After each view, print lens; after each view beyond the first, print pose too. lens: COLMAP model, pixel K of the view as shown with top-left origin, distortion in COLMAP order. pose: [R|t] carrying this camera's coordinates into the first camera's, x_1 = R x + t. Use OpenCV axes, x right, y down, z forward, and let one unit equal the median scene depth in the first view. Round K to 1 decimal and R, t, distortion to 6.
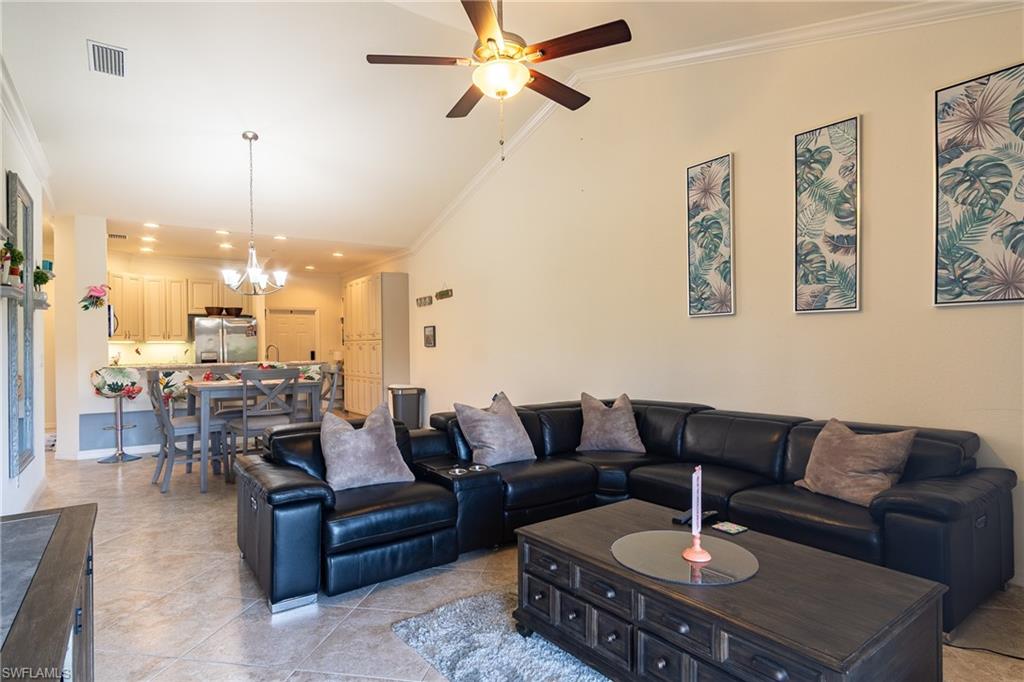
lens RADIAL K [[549.0, 0, 507.6], [0, 549.0, 345.7], [0, 0, 1]] dist [0.006533, 0.001034]
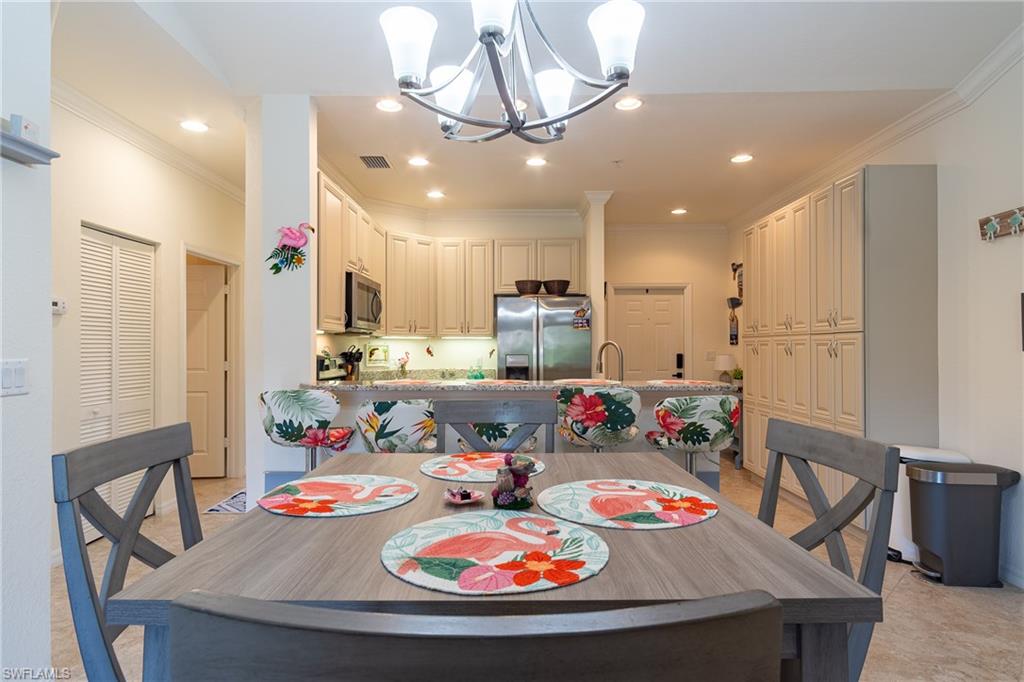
lens RADIAL K [[549.0, 0, 507.4], [0, 549.0, 346.3], [0, 0, 1]] dist [0.006533, 0.001034]
pose [[0.814838, 0.010342, -0.579597, -0.210416], [-0.009360, 0.999945, 0.004684, 0.000021], [0.579613, 0.001608, 0.814890, 0.523231]]
